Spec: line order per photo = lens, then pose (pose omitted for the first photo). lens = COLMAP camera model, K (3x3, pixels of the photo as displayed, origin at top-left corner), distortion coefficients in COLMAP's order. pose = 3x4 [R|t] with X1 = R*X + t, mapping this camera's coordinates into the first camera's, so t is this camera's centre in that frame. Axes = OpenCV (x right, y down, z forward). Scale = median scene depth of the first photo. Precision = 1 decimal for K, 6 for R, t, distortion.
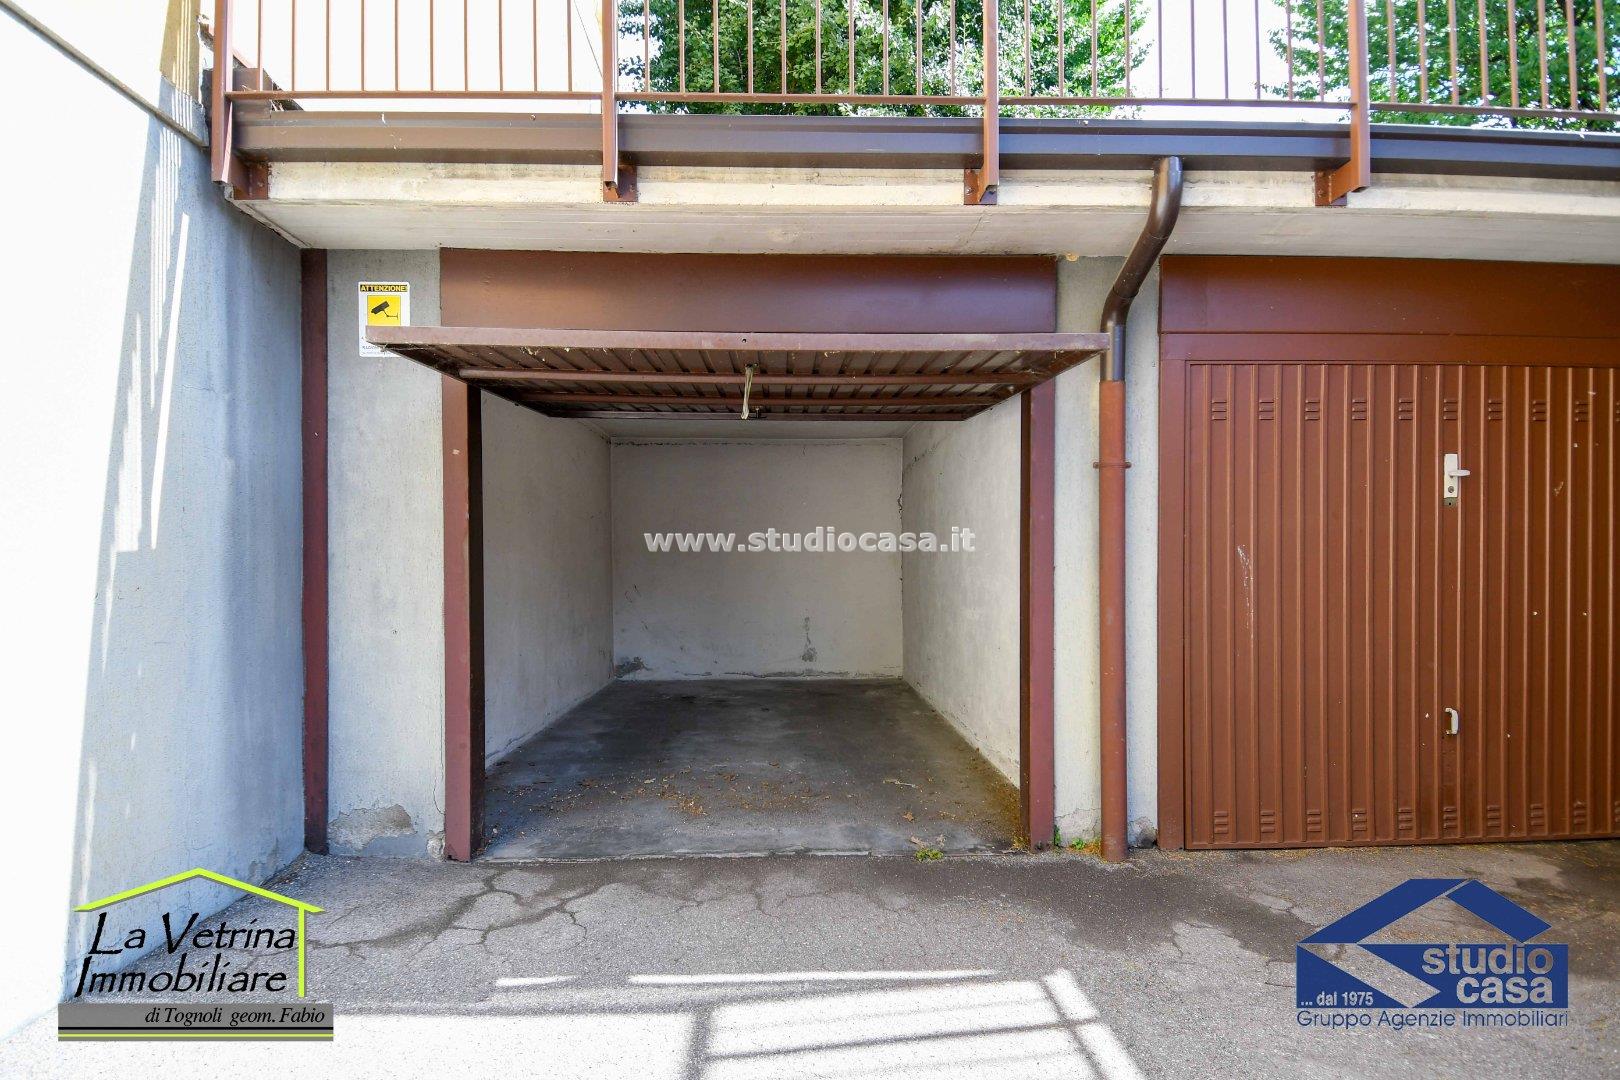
lens RADIAL K [[862.4, 0, 797.3], [0, 862.4, 575.4], [0, 0, 1]] dist [0.059165, -0.066039]
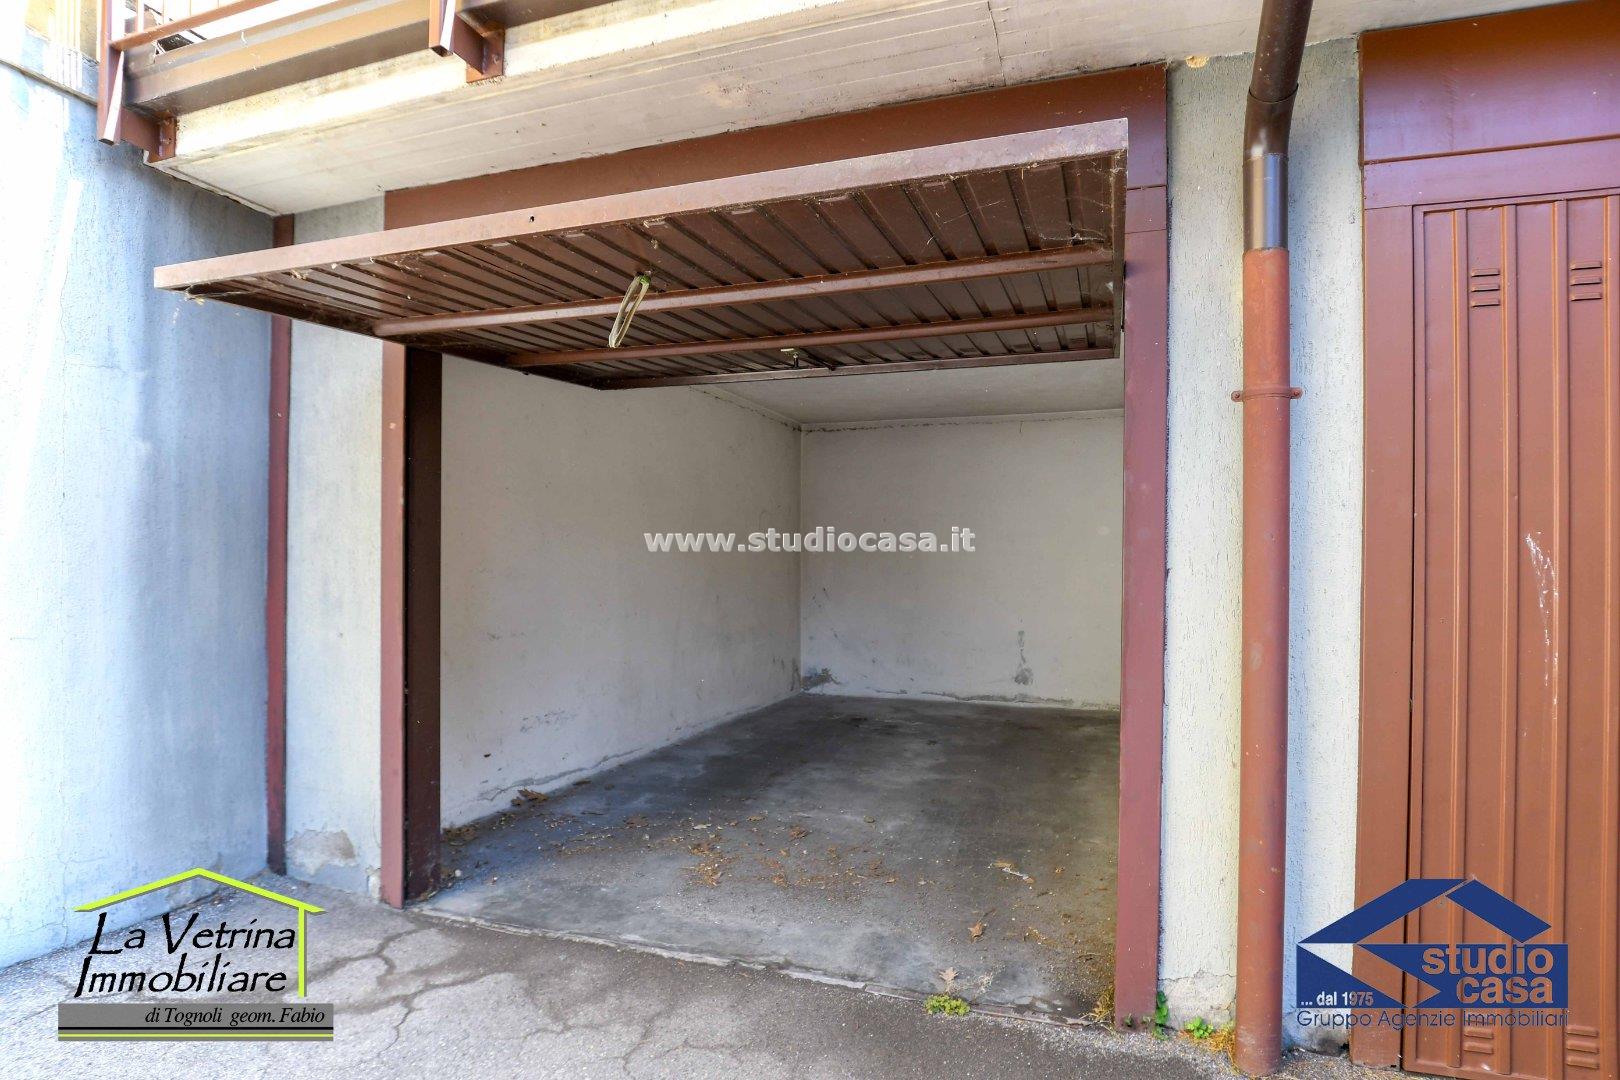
lens RADIAL K [[873.1, 0, 810.7], [0, 873.1, 572.4], [0, 0, 1]] dist [-0.033441, -0.000738]
pose [[0.932250, 0.011918, -0.361619, 0.293492], [-0.014593, 0.999883, -0.004667, -0.000756], [0.361521, 0.009628, 0.932314, 0.357812]]
